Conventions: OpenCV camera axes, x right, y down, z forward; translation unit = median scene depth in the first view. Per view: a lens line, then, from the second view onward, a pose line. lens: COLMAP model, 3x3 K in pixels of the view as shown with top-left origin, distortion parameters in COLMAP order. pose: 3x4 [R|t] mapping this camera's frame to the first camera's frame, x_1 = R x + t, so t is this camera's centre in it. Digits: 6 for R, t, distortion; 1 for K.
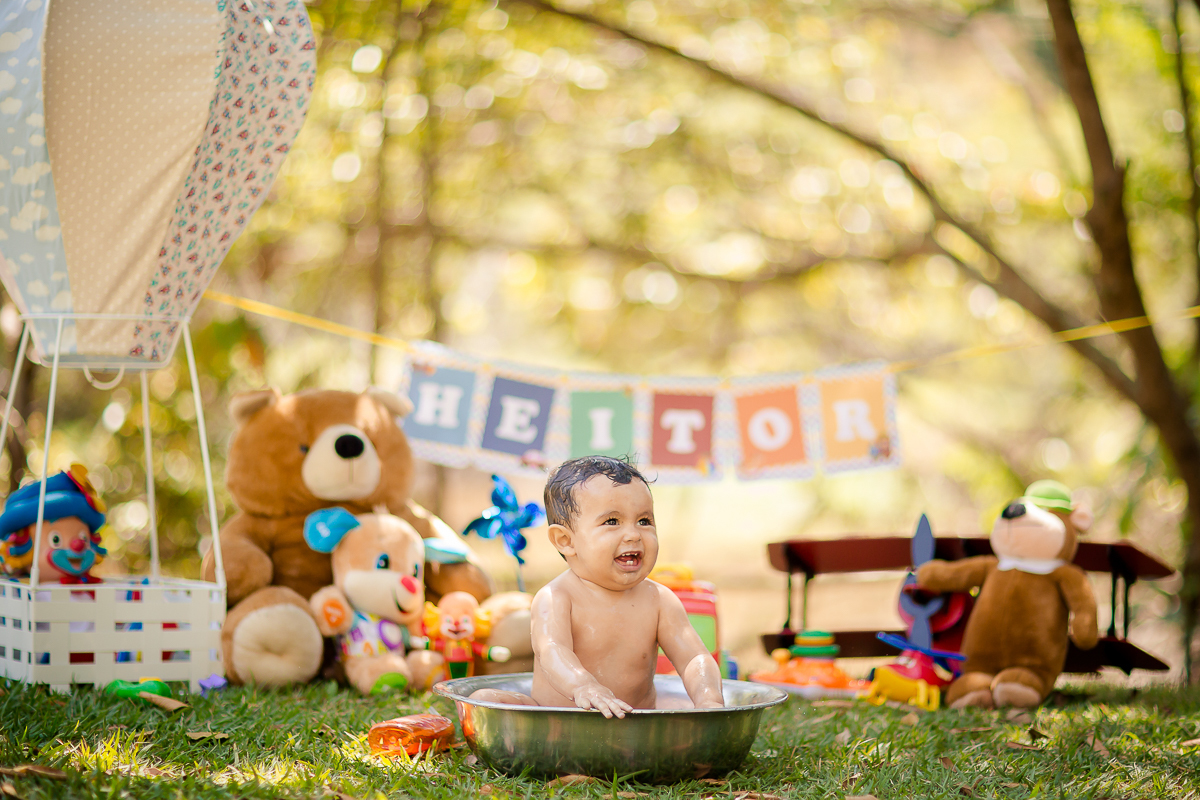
lens RADIAL K [[2729.3, 0, 654.4], [0, 2729.3, 431.1], [0, 0, 1]] dist [-0.123810, -0.323464]
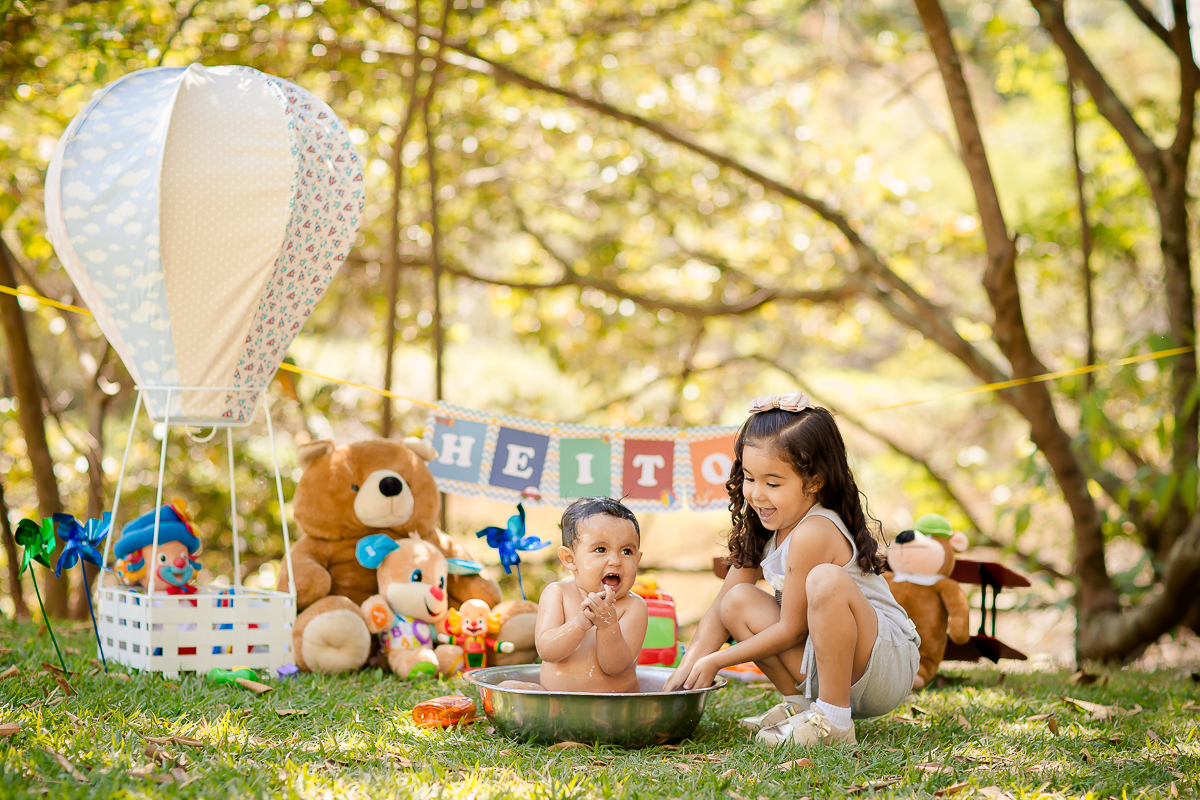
lens RADIAL K [[2658.8, 0, 600.0], [0, 2658.8, 400.0], [0, 0, 1]] dist [-0.102556, -0.243107]
pose [[0.999977, 0.000970, -0.006723, -0.004189], [-0.000967, 0.999999, 0.000563, -0.037326], [0.006724, -0.000556, 0.999977, -0.267912]]
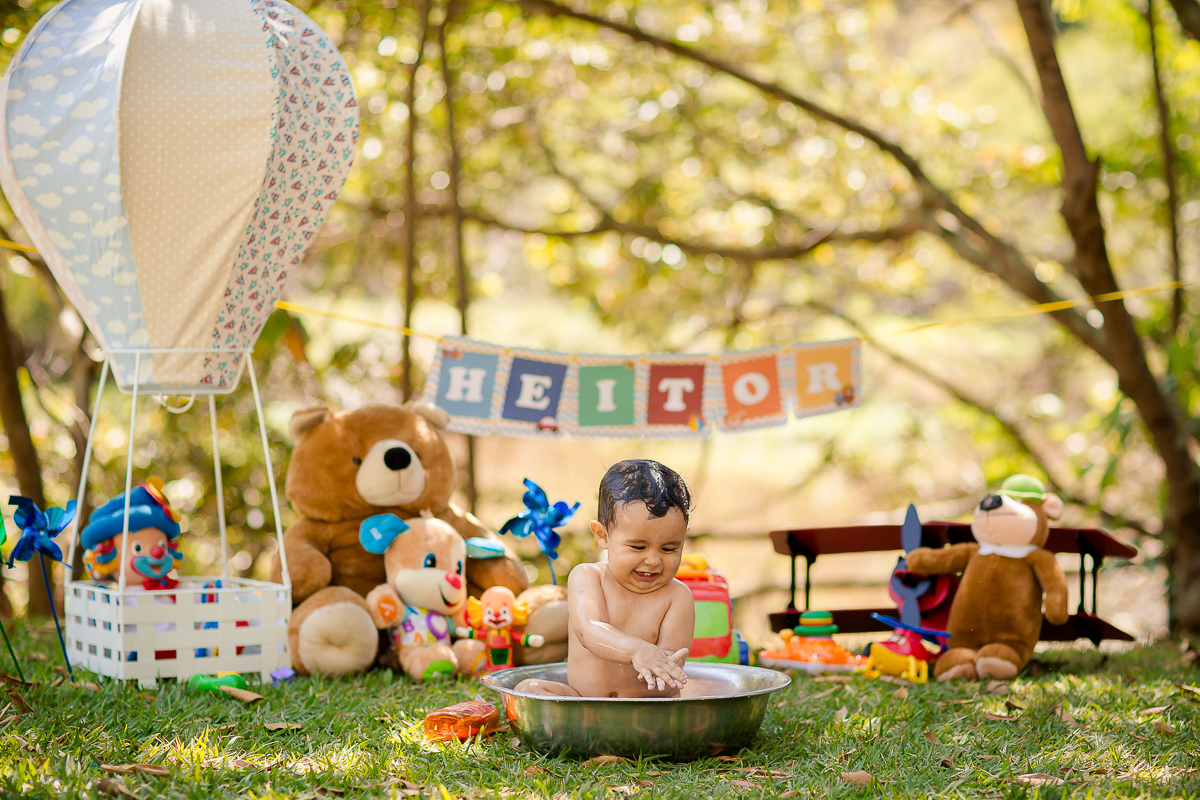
lens RADIAL K [[2695.2, 0, 648.7], [0, 2695.2, 400.7], [0, 0, 1]] dist [-0.102172, -0.513904]
pose [[0.999718, -0.022501, -0.007627, 0.000578], [0.022629, 0.999597, 0.017126, -0.035903], [0.007239, -0.017294, 0.999824, -0.110574]]
